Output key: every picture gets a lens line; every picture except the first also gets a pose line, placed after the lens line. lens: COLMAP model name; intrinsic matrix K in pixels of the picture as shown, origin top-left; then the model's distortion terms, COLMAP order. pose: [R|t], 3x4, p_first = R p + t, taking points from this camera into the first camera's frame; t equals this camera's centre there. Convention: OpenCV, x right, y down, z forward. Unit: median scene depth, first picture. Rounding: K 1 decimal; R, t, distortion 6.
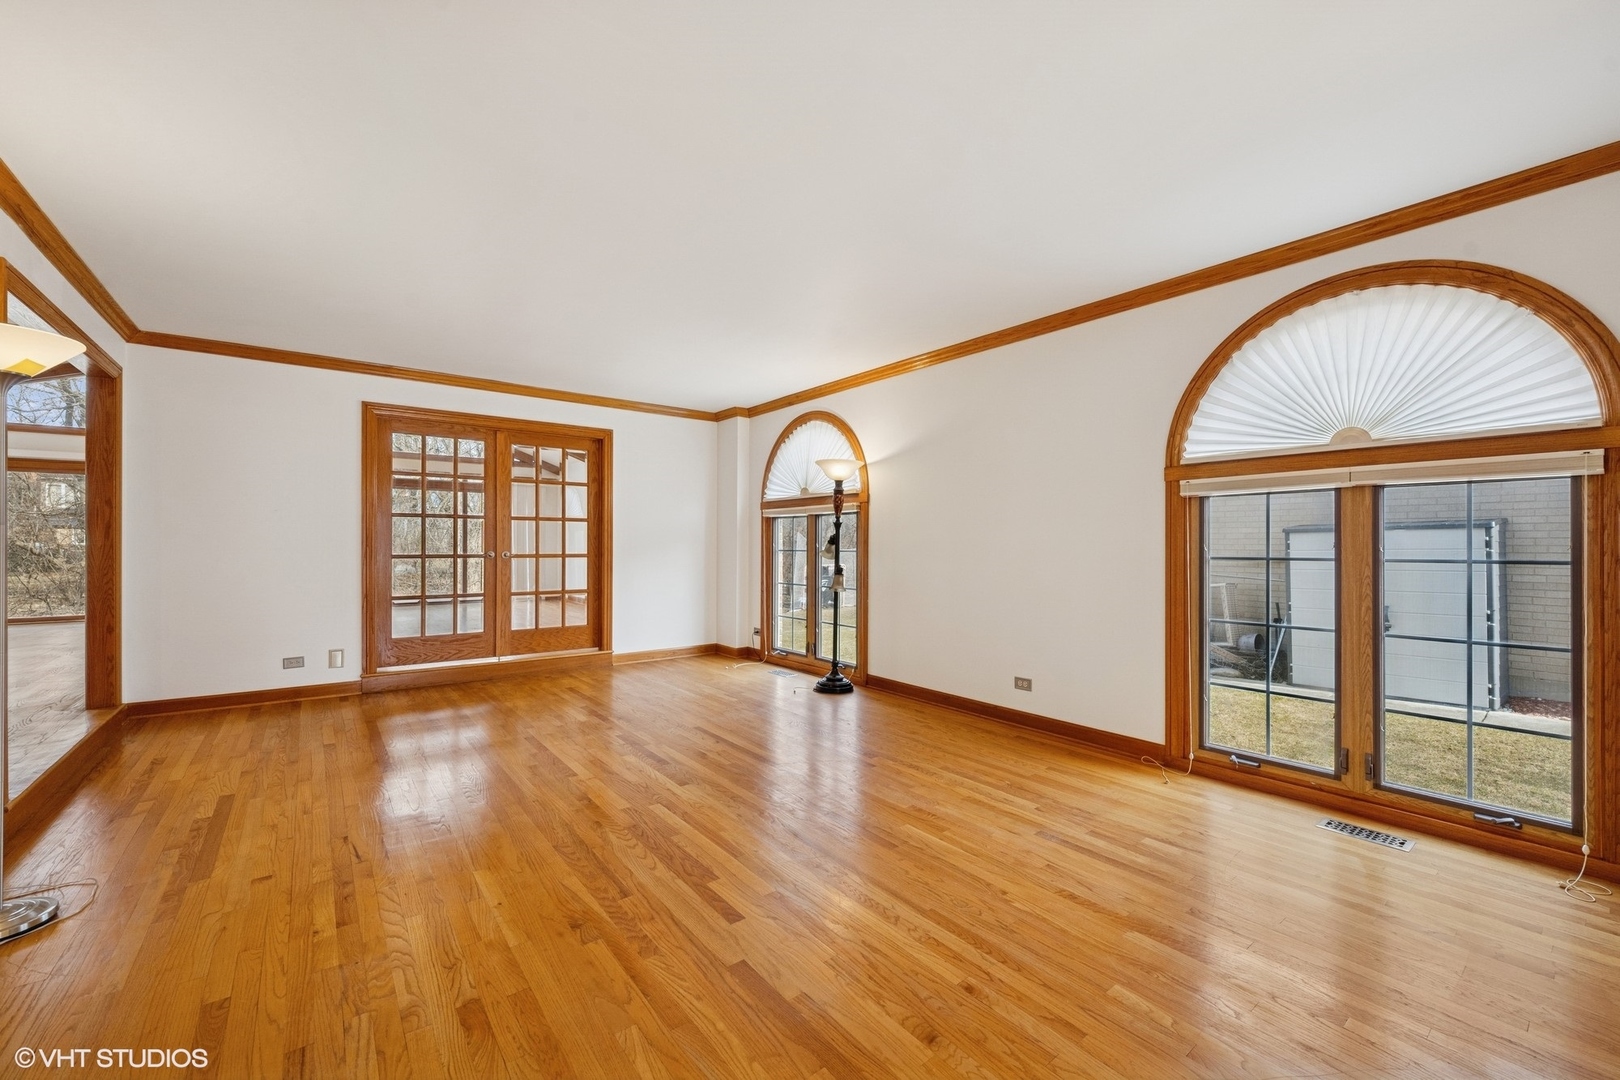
lens RADIAL K [[655.0, 0, 814.5], [0, 655.0, 543.8], [0, 0, 1]] dist [-0.001671, -0.000471]
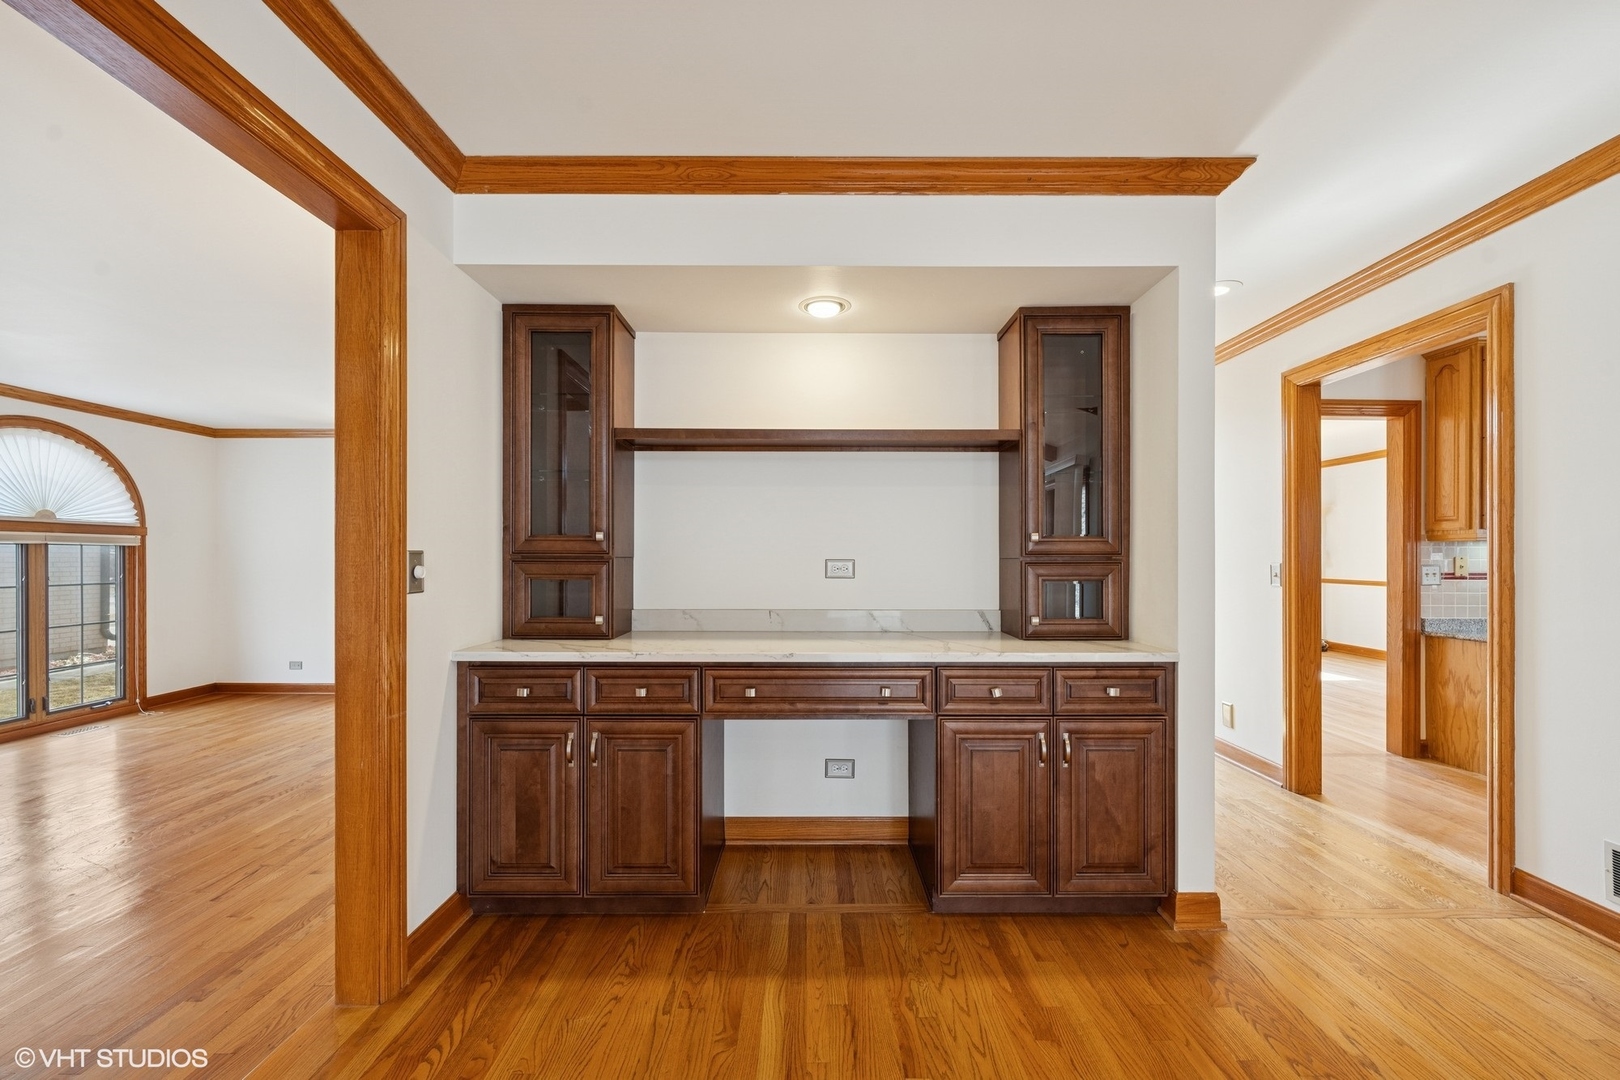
lens RADIAL K [[655.0, 0, 810.5], [0, 655.0, 549.8], [0, 0, 1]] dist [-0.001671, -0.000471]
pose [[-0.789705, 0.007106, 0.613446, -1.575383], [0.000495, 0.999940, -0.010945, -0.044459], [-0.613487, -0.008340, -0.789661, 0.959546]]
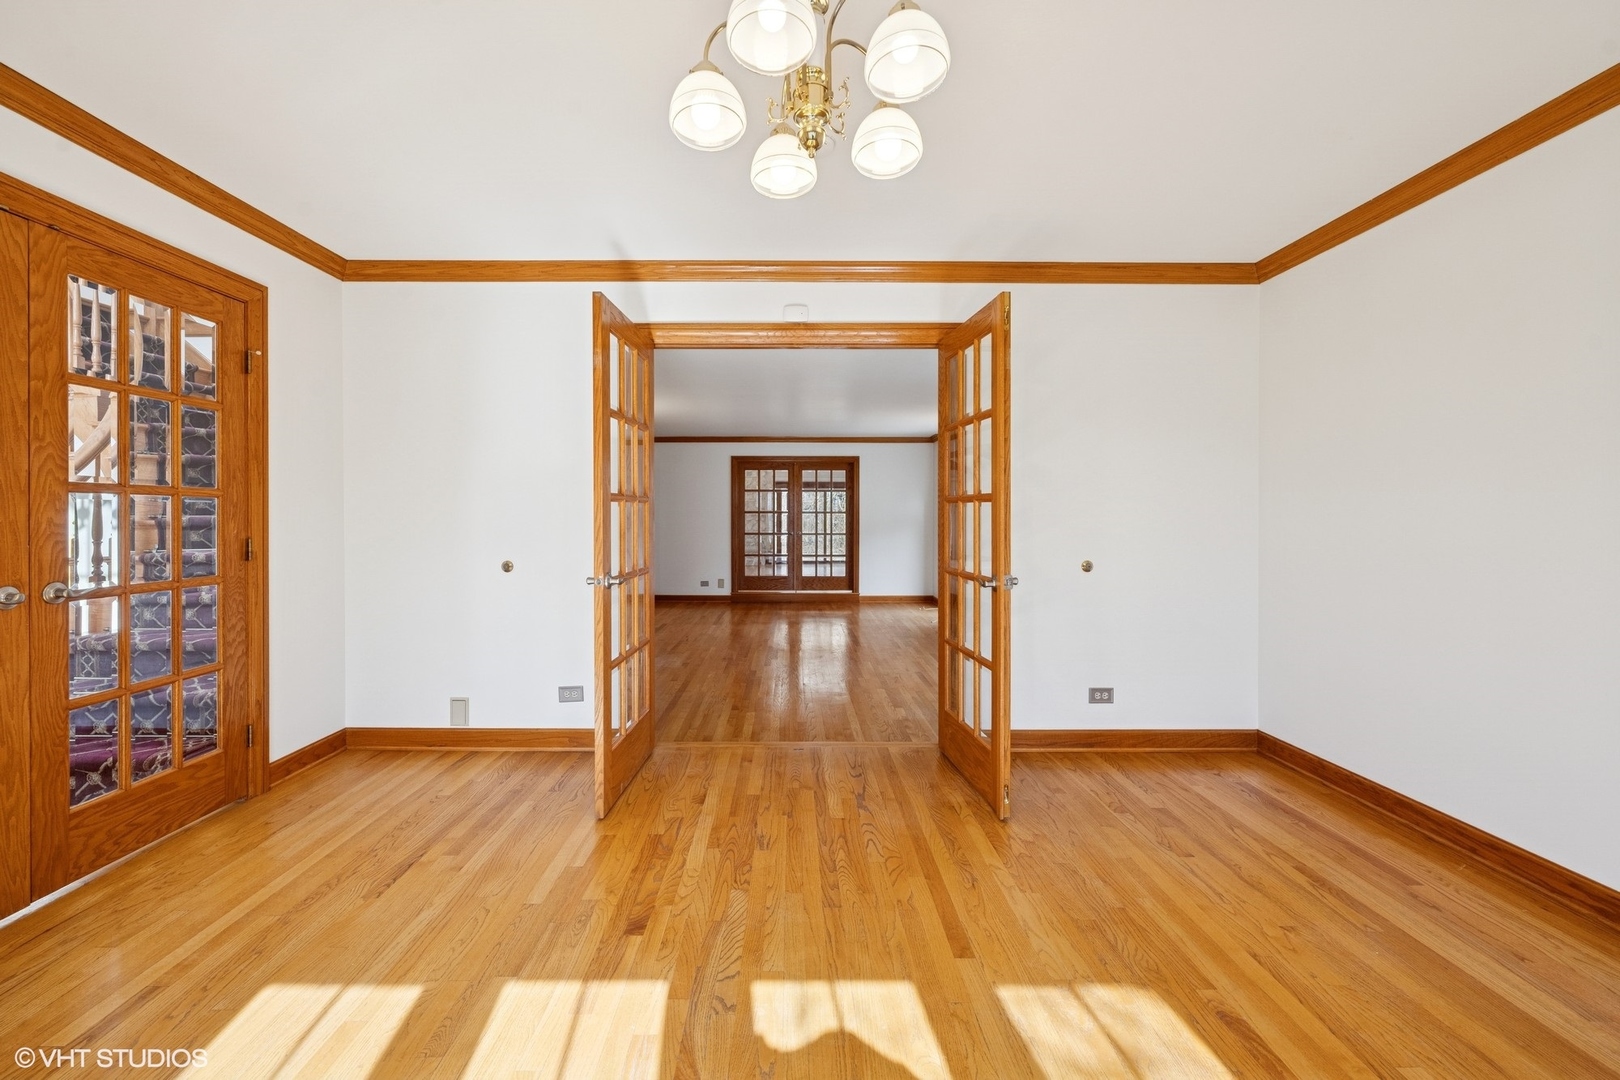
lens RADIAL K [[655.0, 0, 810.6], [0, 655.0, 528.5], [0, 0, 1]] dist [-0.001671, -0.000471]
pose [[0.785224, -0.002699, -0.619206, 0.778801], [0.005538, 0.999981, 0.002665, -0.000782], [0.619187, -0.005522, 0.785224, -0.446219]]
